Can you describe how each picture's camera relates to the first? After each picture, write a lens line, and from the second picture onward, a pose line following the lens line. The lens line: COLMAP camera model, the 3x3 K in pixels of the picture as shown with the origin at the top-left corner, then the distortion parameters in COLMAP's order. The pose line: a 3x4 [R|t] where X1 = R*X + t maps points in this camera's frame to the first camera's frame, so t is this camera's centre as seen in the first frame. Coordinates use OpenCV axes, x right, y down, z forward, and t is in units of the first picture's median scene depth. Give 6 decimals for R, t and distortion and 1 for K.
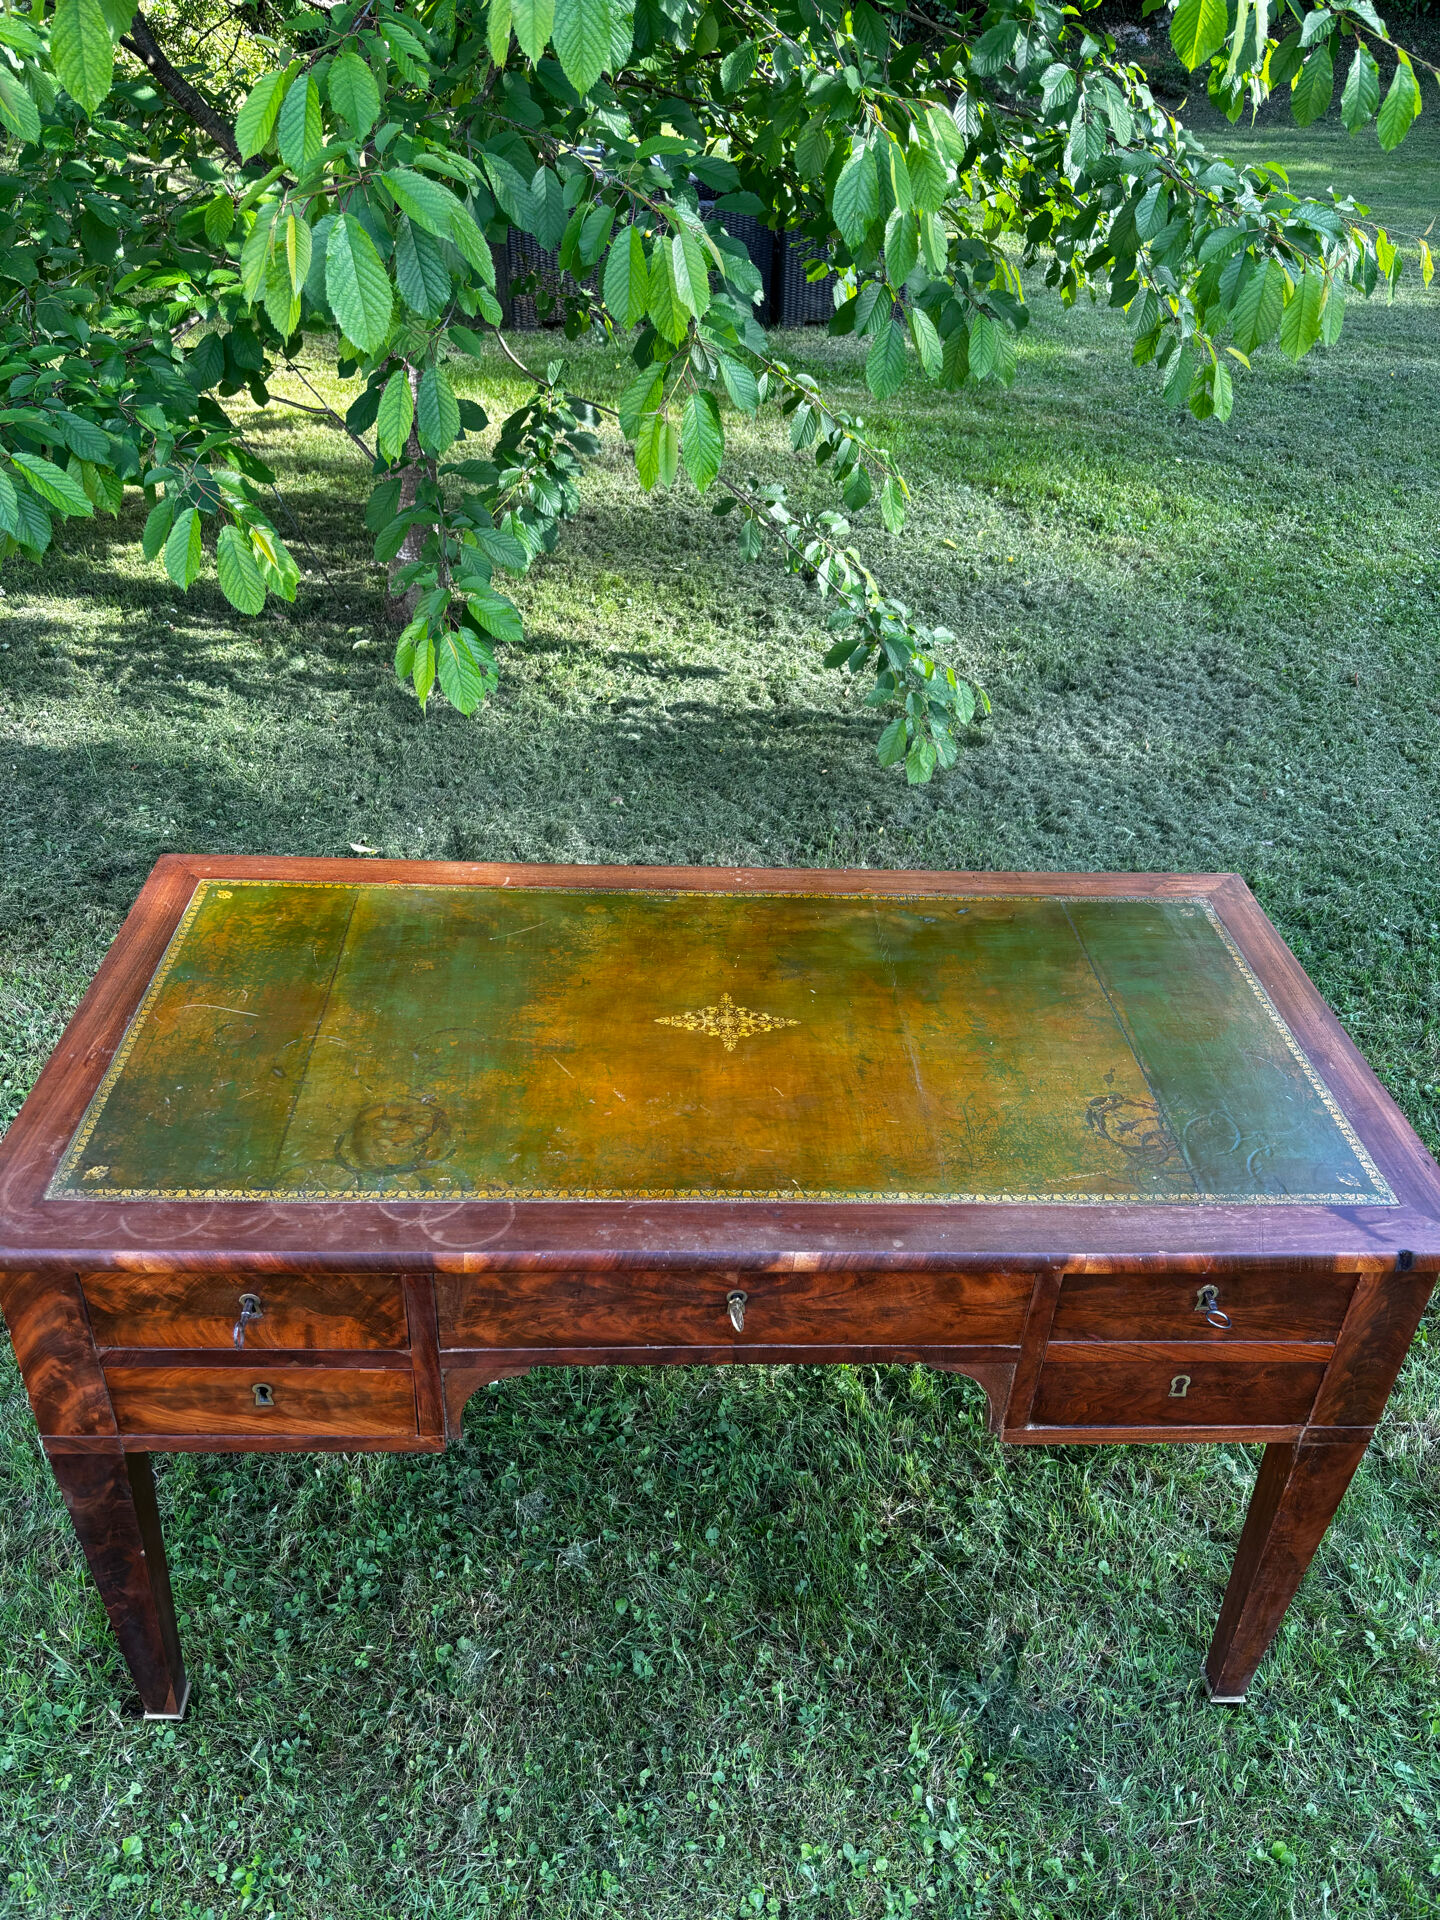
lens RADIAL K [[1463.8, 0, 728.6], [0, 1463.8, 963.6], [0, 0, 1]] dist [0.037660, -0.052664]
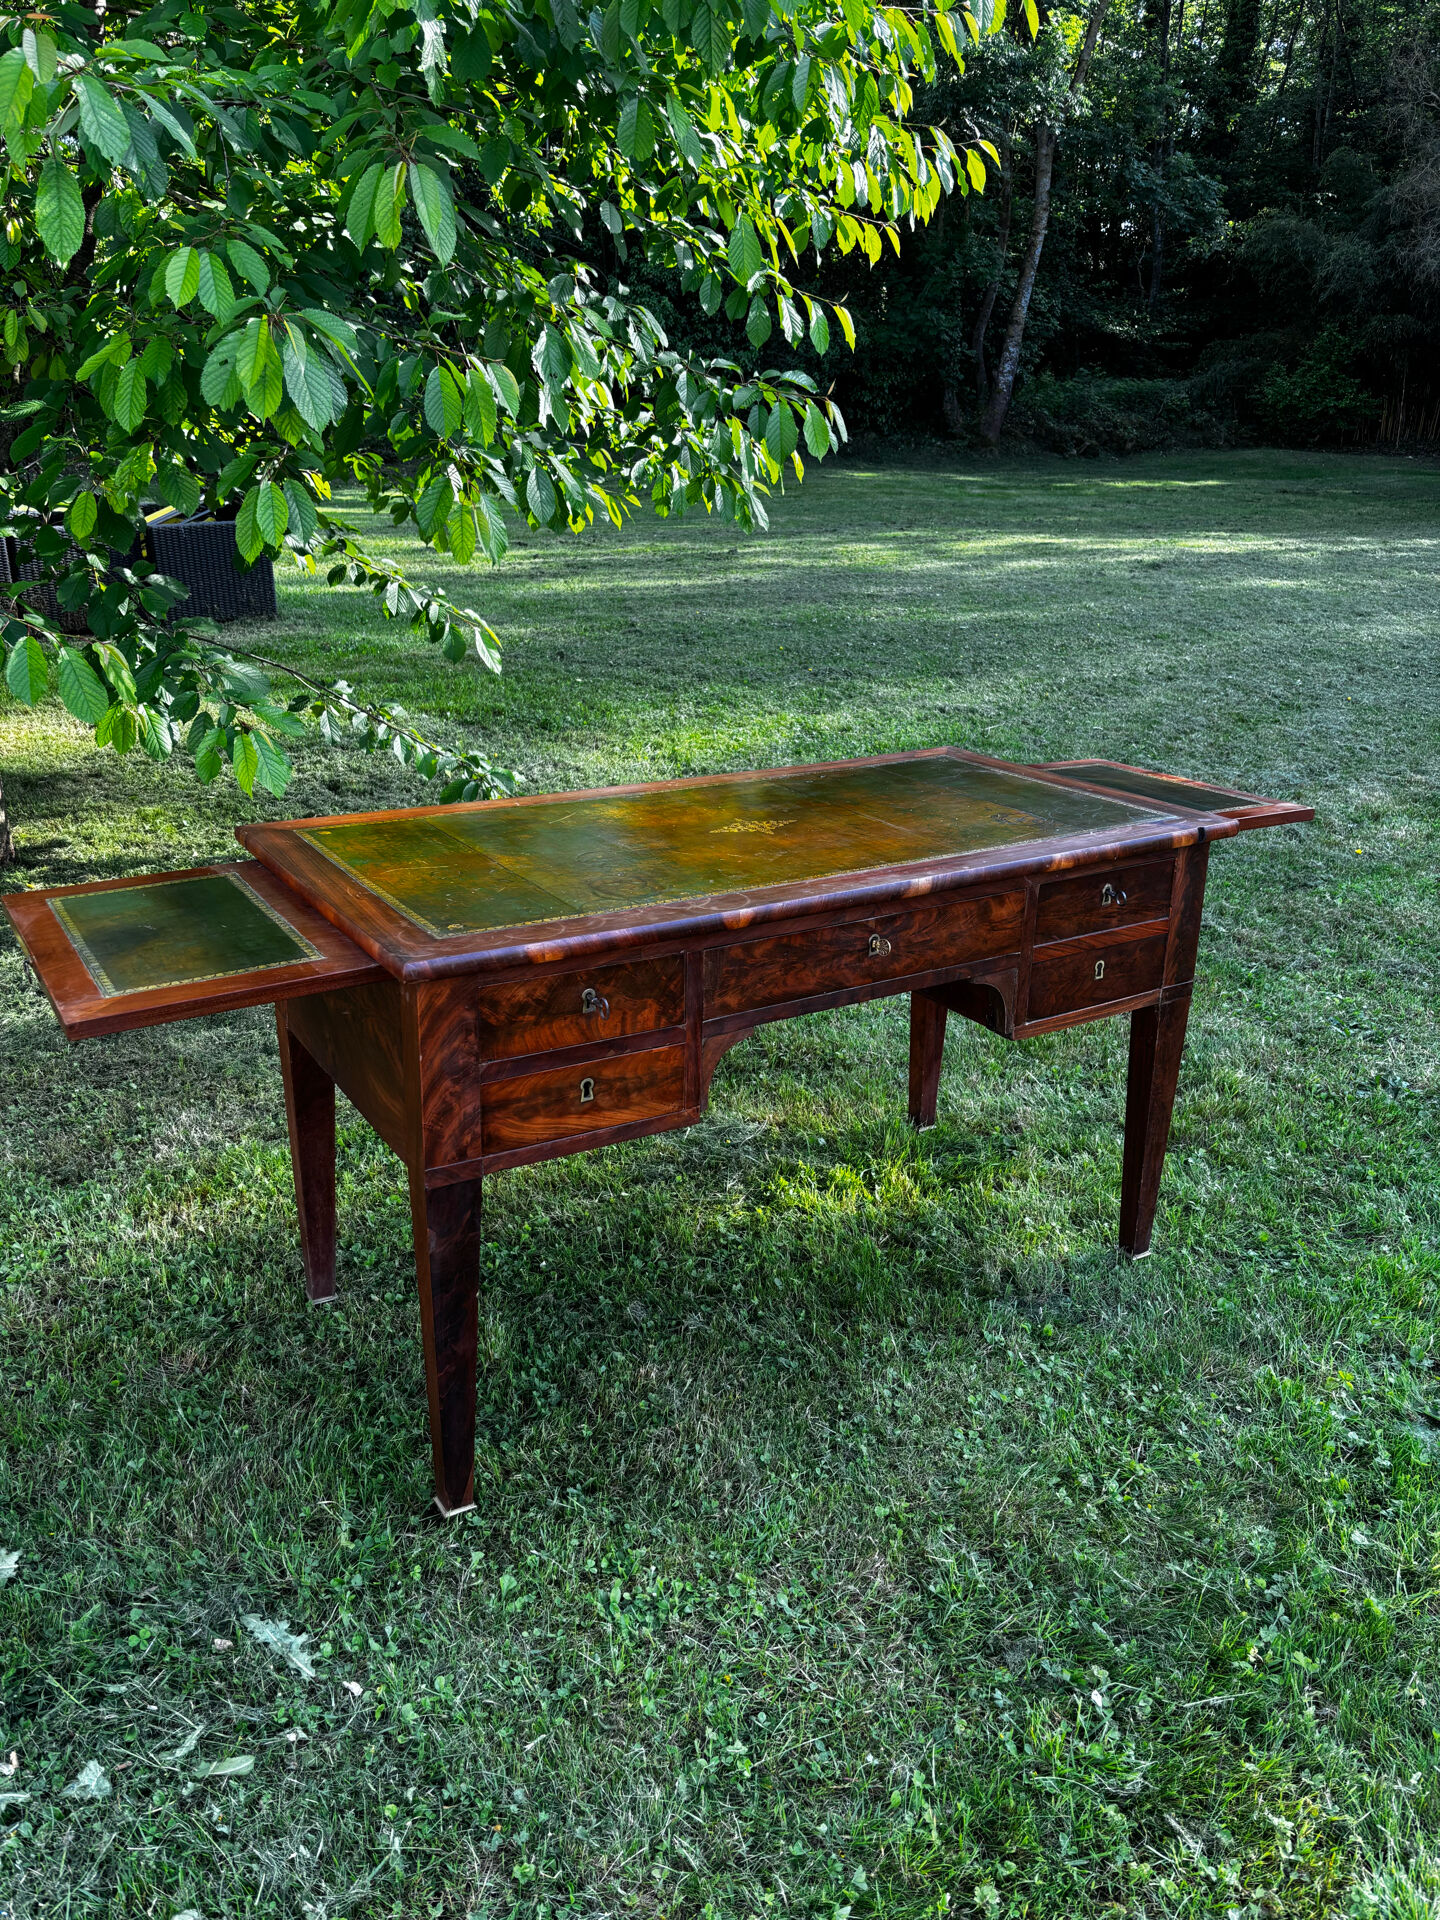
lens RADIAL K [[1463.8, 0, 723.6], [0, 1463.8, 964.0], [0, 0, 1]] dist [0.037660, -0.052664]
pose [[0.871195, -0.193868, 0.451038, -0.653294], [0.289076, 0.945144, -0.152112, 0.353430], [-0.396806, 0.262904, 0.879447, -0.188829]]
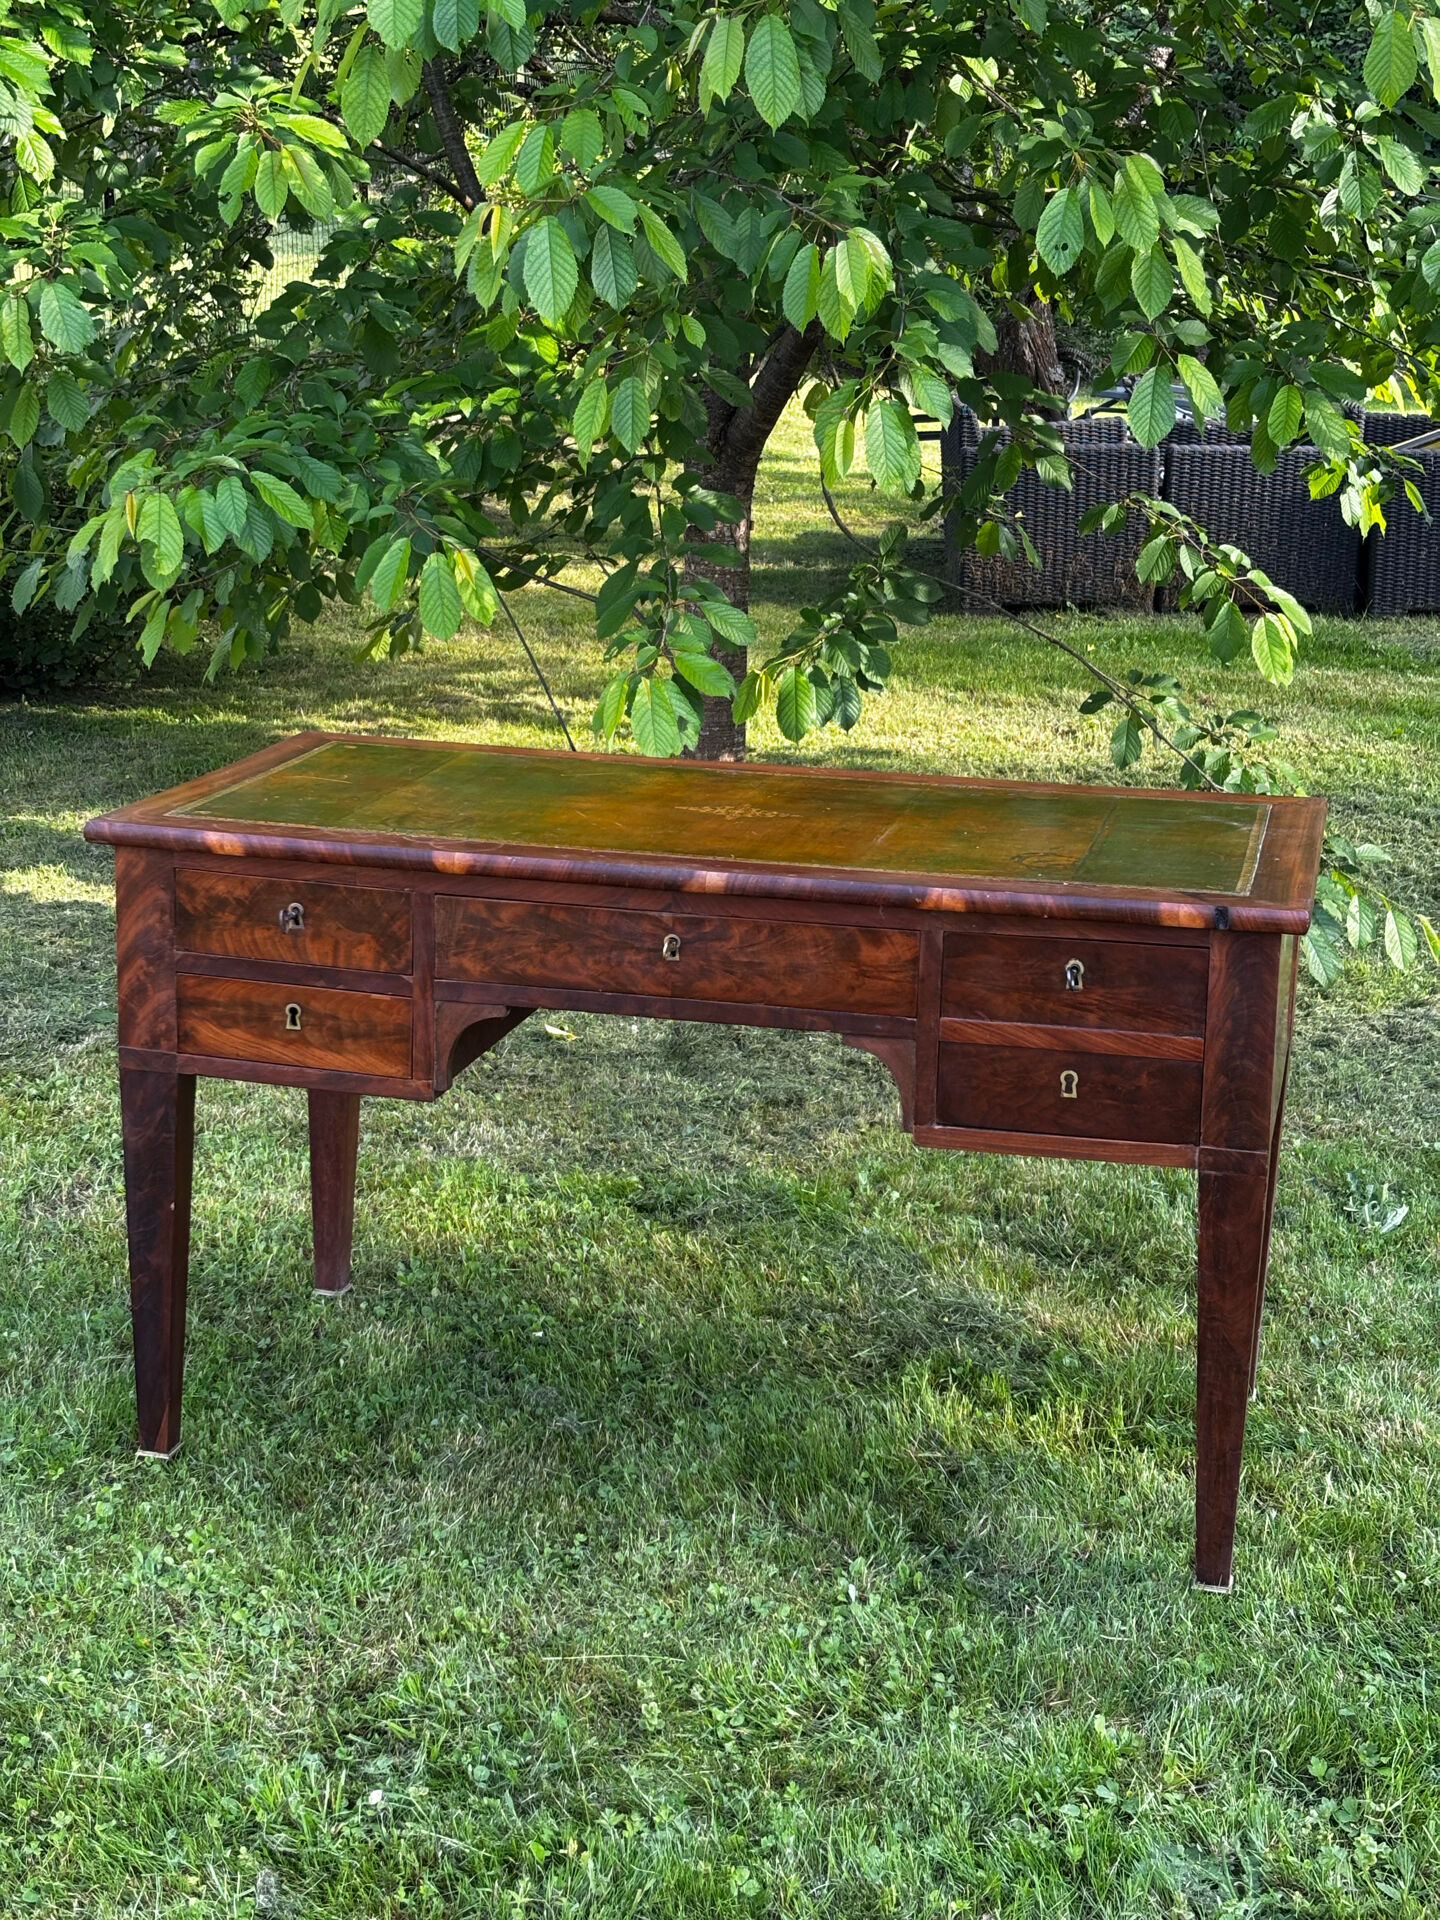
lens RADIAL K [[2921.0, 0, 699.1], [0, 2921.0, 990.0], [0, 0, 1]] dist [0.277720, 0.000000]
pose [[0.958728, 0.046238, -0.280539, 0.572013], [-0.139093, 0.936830, -0.320939, 0.841802], [0.247978, 0.346715, 0.904597, -0.933731]]
